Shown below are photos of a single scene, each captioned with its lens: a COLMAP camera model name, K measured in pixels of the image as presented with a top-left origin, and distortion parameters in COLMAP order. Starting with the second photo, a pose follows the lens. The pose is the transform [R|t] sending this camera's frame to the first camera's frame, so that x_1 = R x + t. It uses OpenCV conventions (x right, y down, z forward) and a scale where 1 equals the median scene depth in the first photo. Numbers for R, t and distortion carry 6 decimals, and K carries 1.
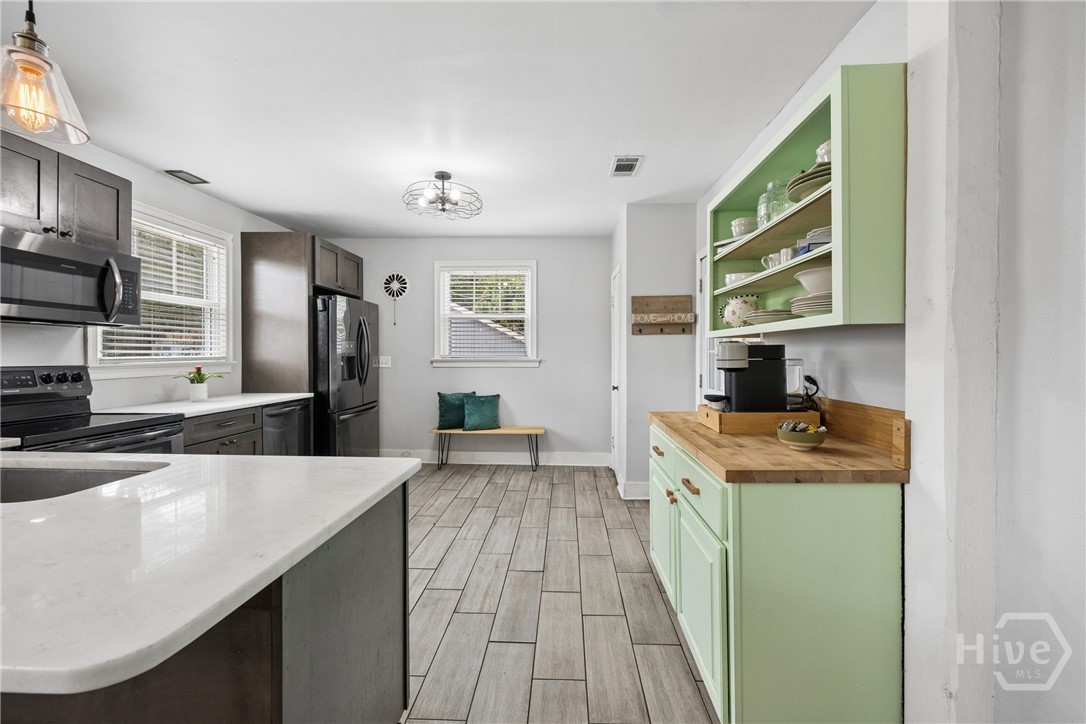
lens RADIAL K [[434.7, 0, 545.6], [0, 434.7, 358.7], [0, 0, 1]] dist [0.002596, 0.000279]
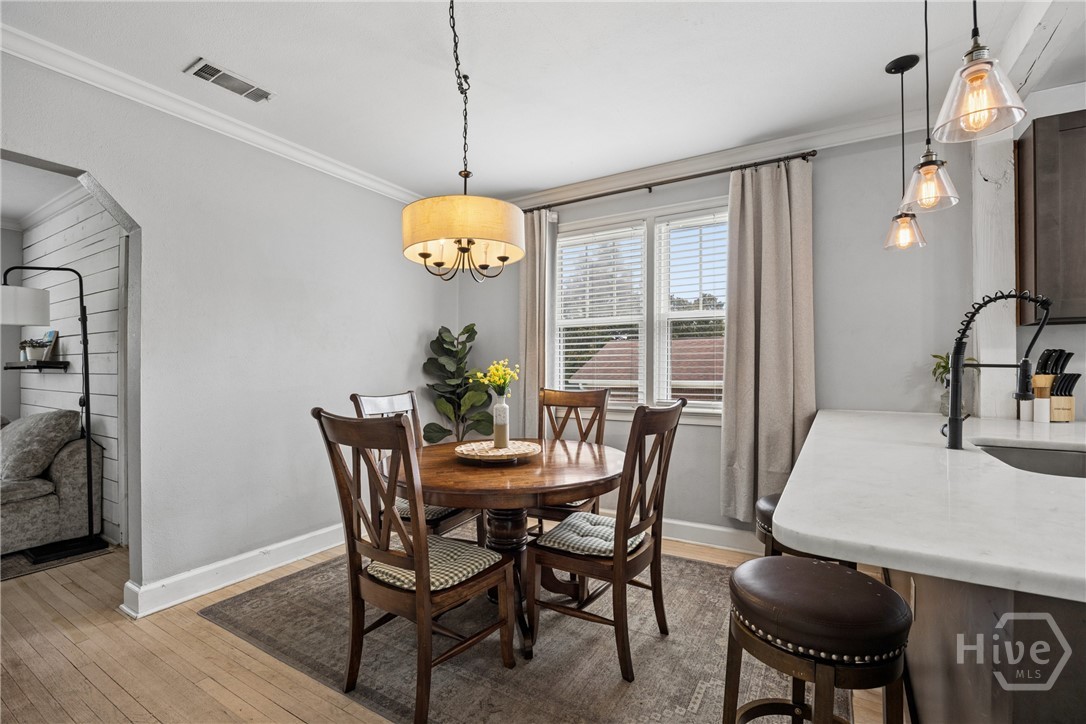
lens RADIAL K [[479.5, 0, 543.9], [0, 479.5, 367.7], [0, 0, 1]] dist [-0.031192, 0.006209]
pose [[-0.477639, -0.005064, -0.878542, 0.099284], [-0.009123, 0.999958, -0.000804, 0.024687], [0.878509, 0.007631, -0.477665, 0.141483]]
